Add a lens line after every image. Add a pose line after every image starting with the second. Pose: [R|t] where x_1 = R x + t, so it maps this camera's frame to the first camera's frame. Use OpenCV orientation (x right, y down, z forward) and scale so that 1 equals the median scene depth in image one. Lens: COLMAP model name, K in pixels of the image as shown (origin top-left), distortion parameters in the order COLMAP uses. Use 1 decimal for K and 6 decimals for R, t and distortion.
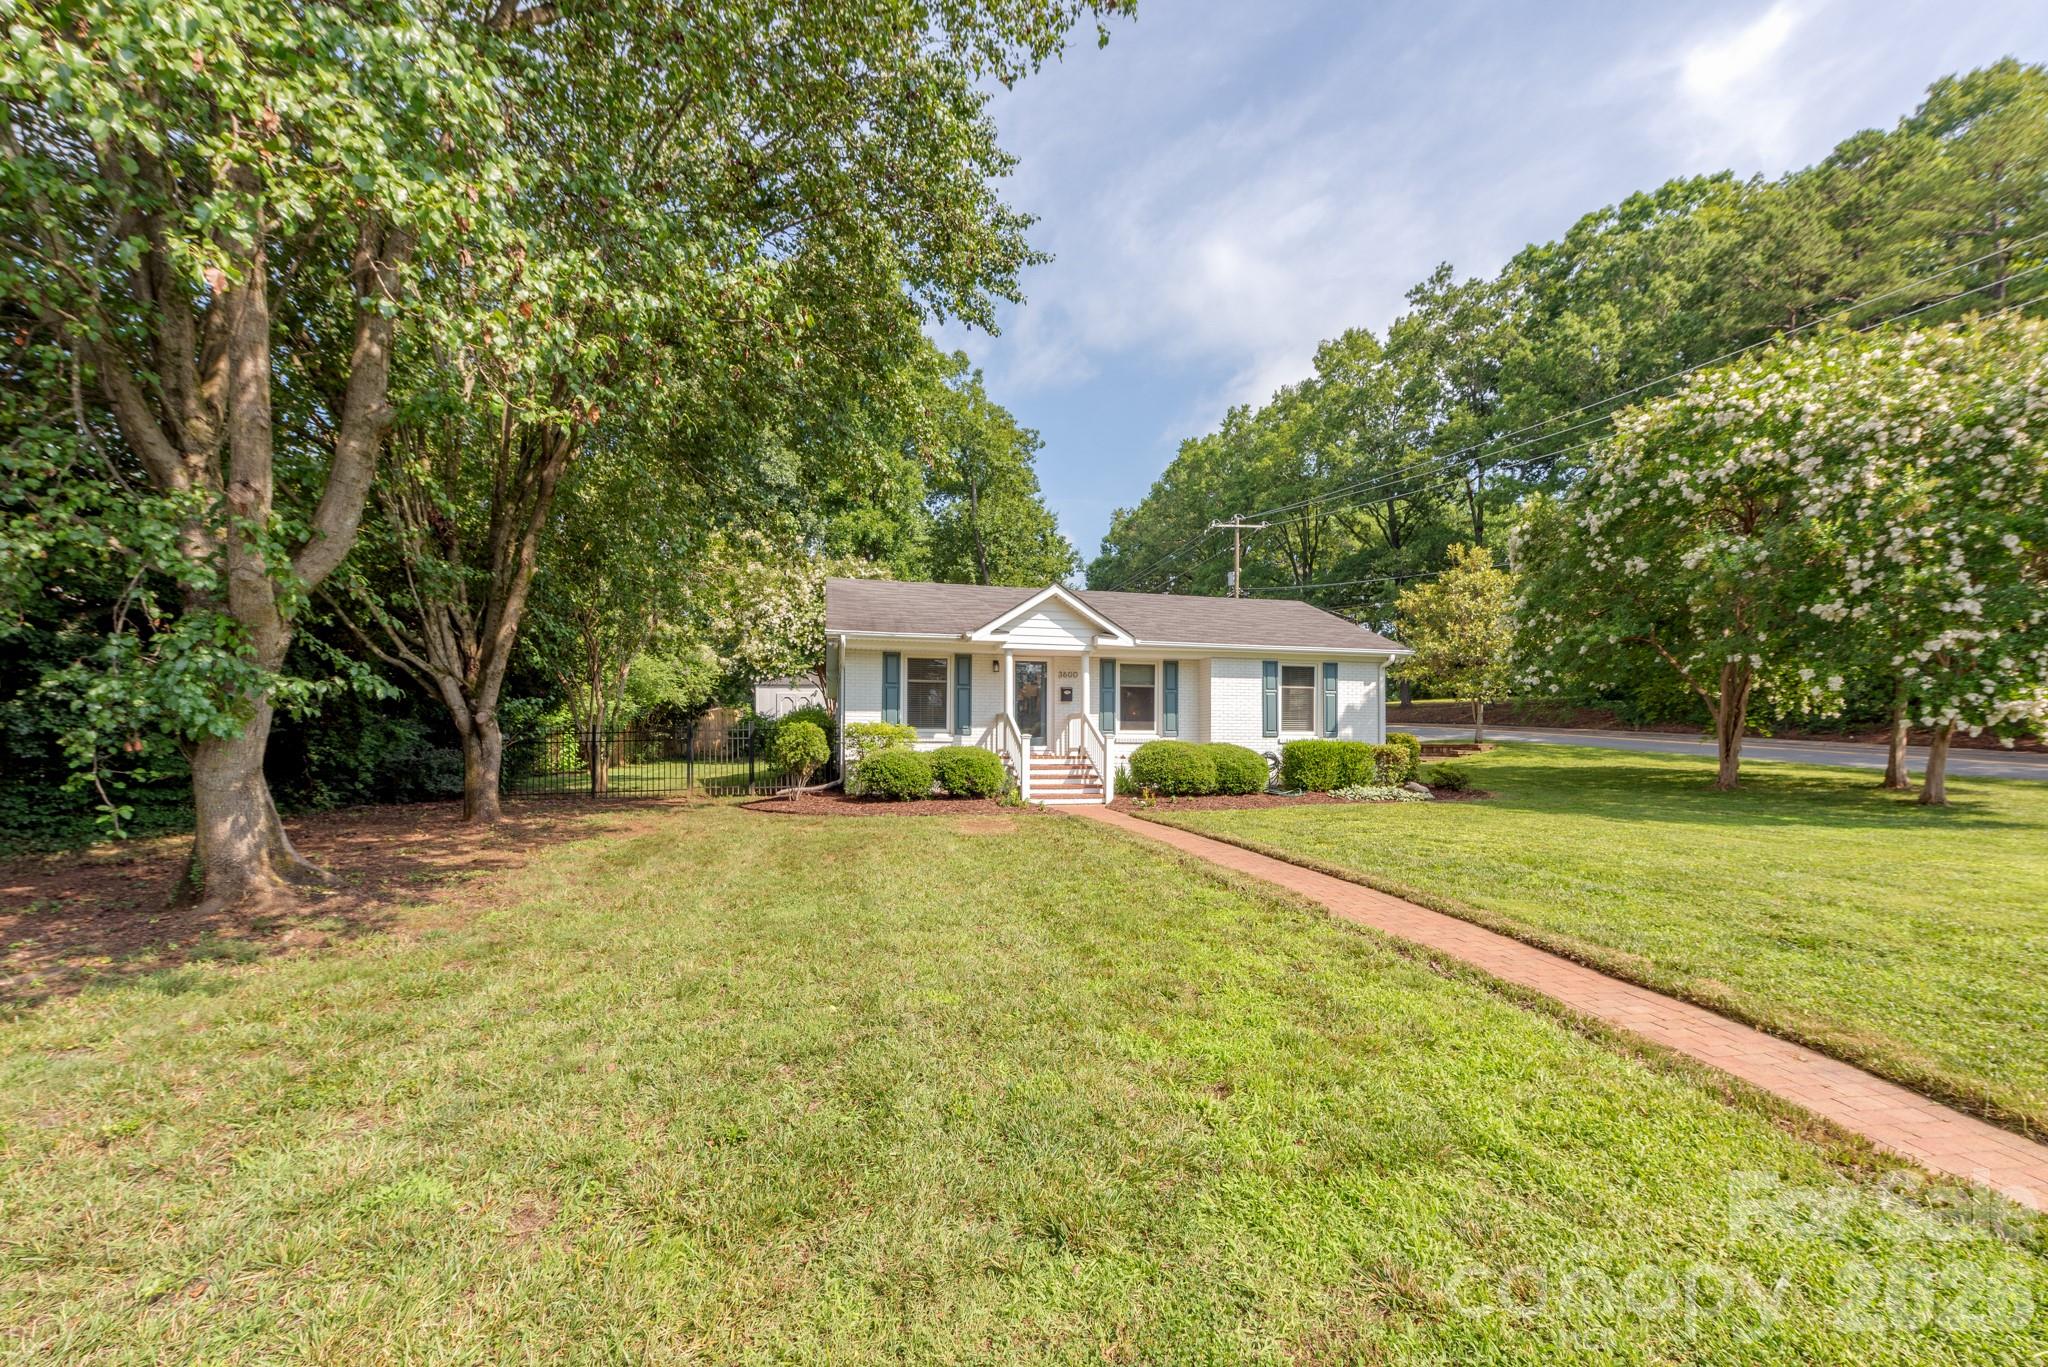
lens RADIAL K [[803.3, 0, 1024.0], [0, 803.3, 682.1], [0, 0, 1]] dist [0.009770, -0.002499]
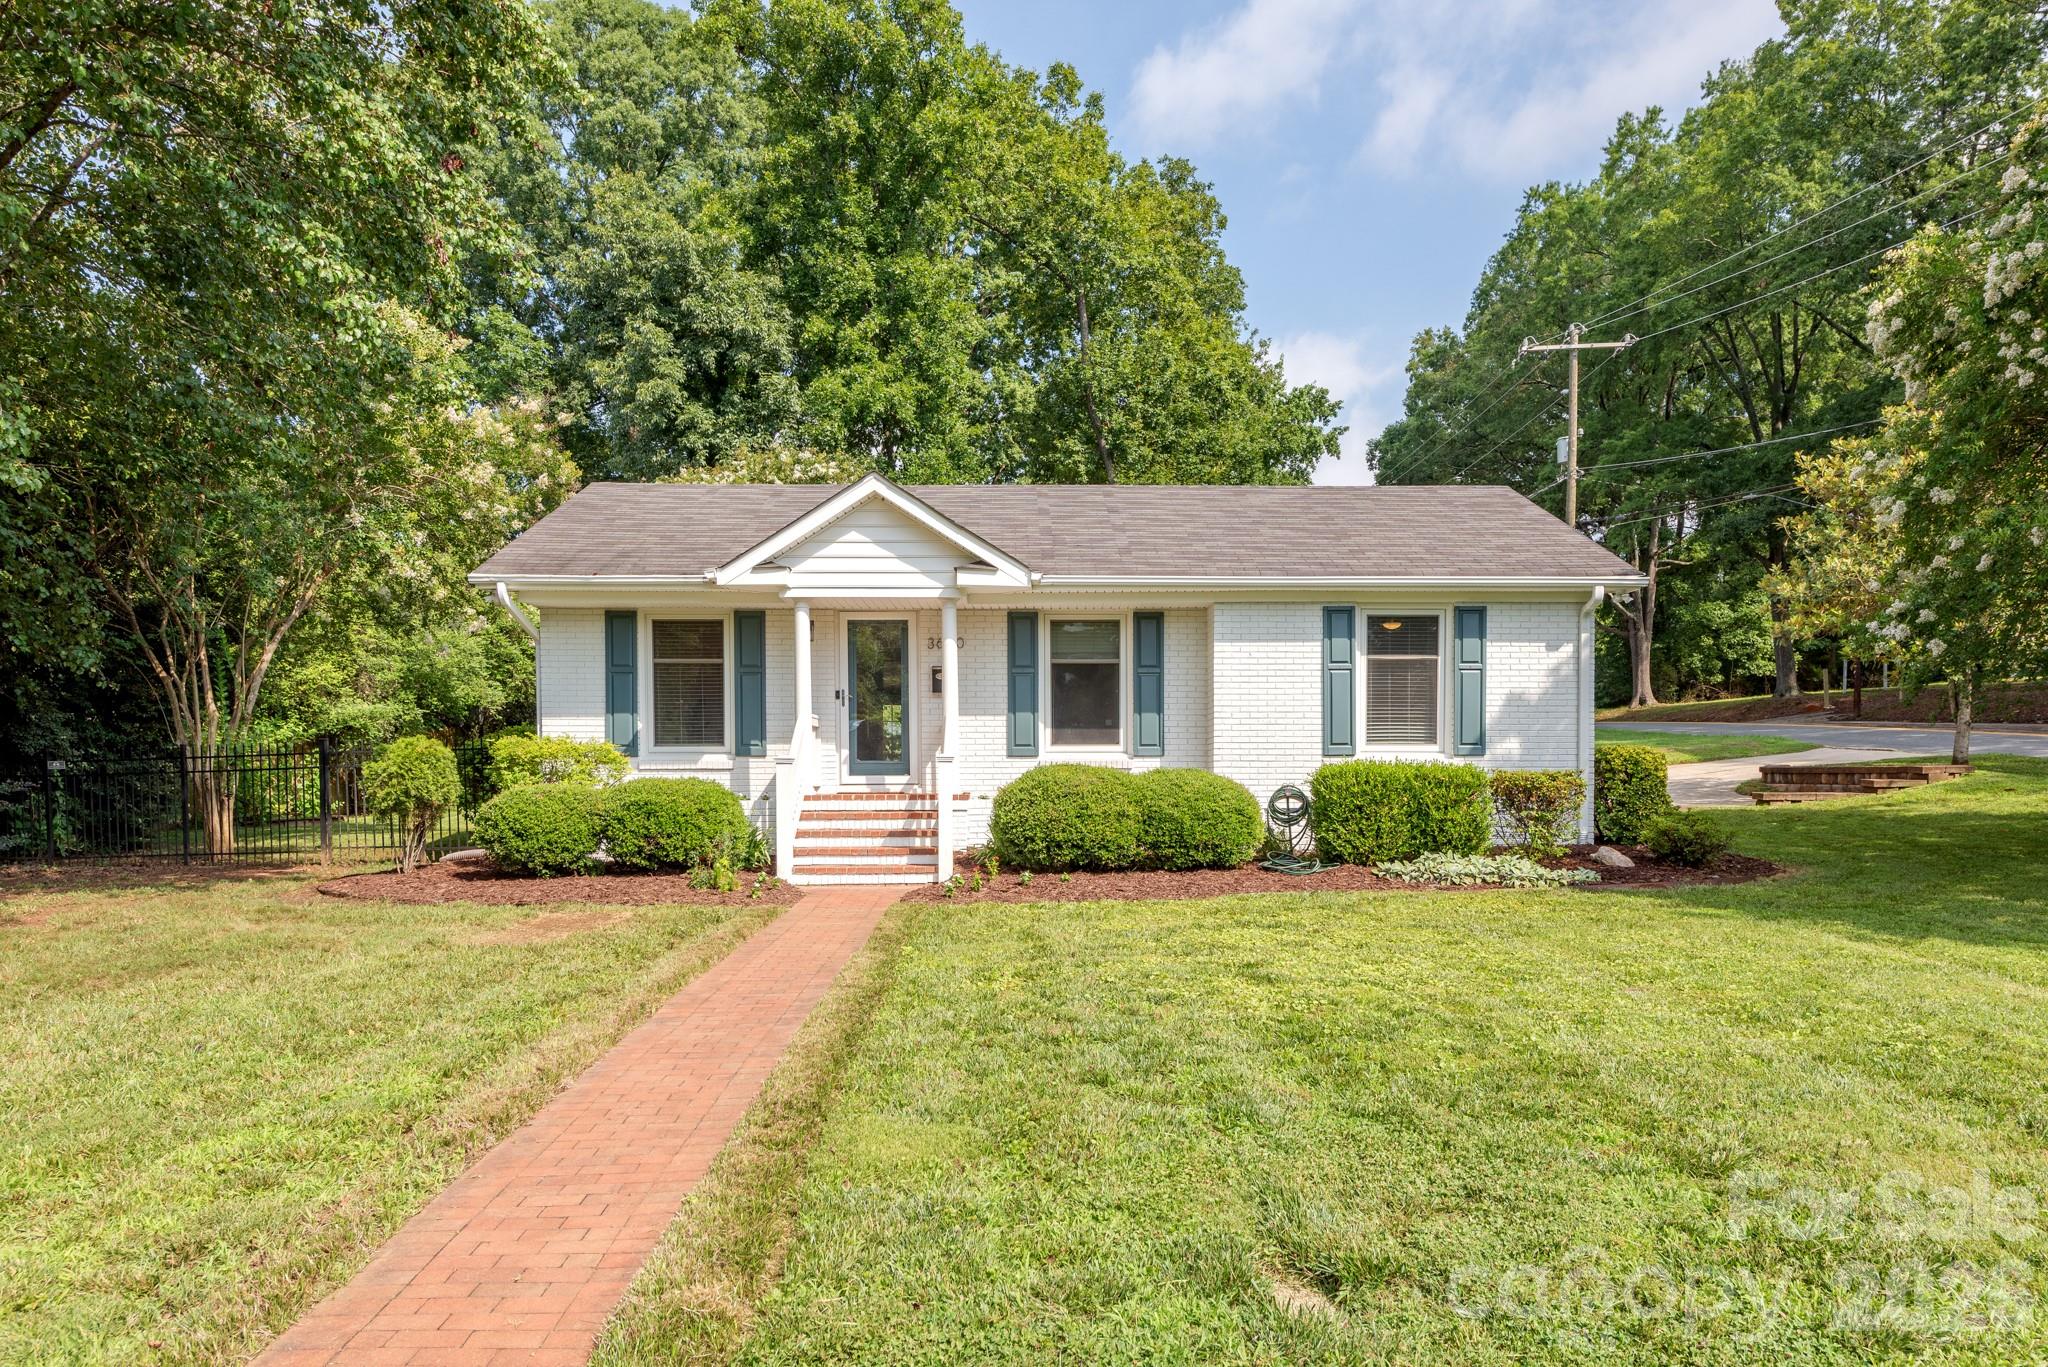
lens RADIAL K [[1424.8, 0, 1024.0], [0, 1424.8, 686.8], [0, 0, 1]] dist [0.019195, -0.000986]
pose [[0.976999, -0.017985, -0.212482, 0.301714], [0.021421, 0.999674, 0.013881, 0.007636], [0.212163, -0.018113, 0.977066, 0.079685]]
